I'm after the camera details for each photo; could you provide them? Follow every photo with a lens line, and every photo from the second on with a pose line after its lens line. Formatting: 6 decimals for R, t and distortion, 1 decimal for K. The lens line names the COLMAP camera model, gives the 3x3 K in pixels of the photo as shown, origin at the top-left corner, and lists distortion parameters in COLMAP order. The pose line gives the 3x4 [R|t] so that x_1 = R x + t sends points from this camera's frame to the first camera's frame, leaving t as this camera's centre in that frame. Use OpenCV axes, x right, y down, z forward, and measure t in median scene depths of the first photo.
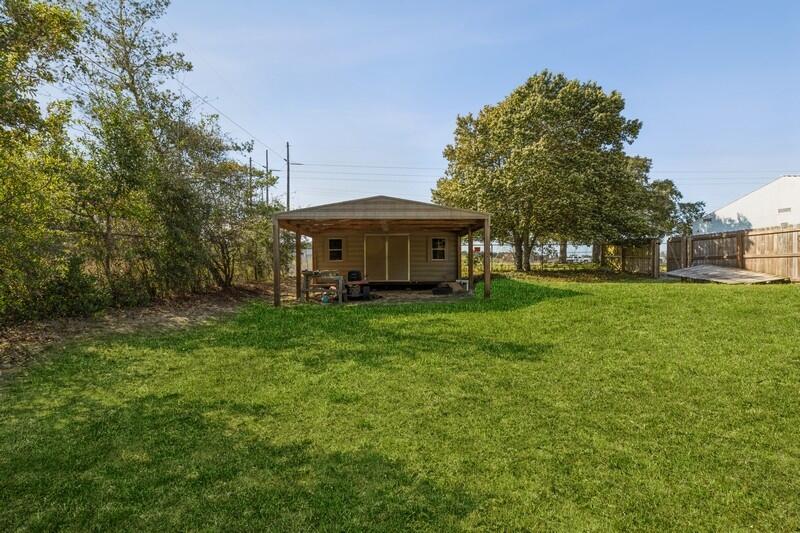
lens RADIAL K [[366.2, 0, 398.7], [0, 366.2, 264.6], [0, 0, 1]] dist [0.004769, 0.000383]
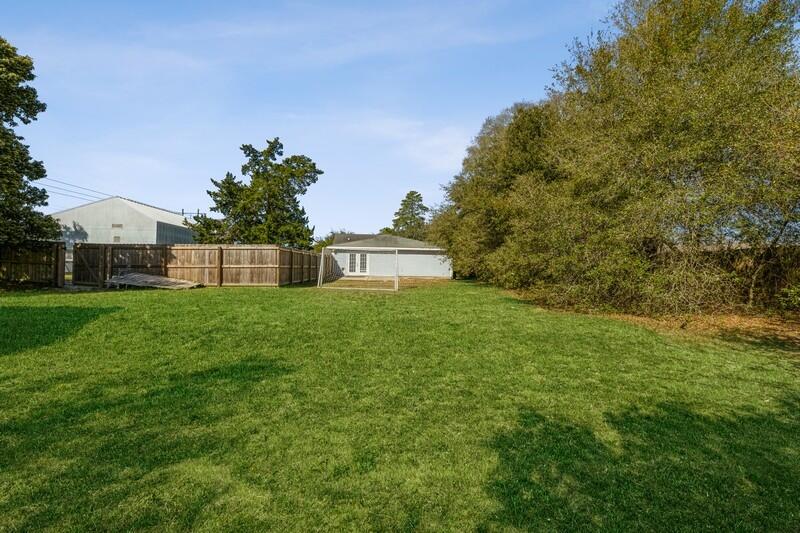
lens RADIAL K [[366.2, 0, 398.7], [0, 366.2, 268.9], [0, 0, 1]] dist [0.004769, 0.000383]
pose [[-0.022032, 0.017059, 0.999612, -0.265419], [-0.012126, 0.999776, -0.017329, -0.002287], [-0.999684, -0.012503, -0.021820, 0.252115]]
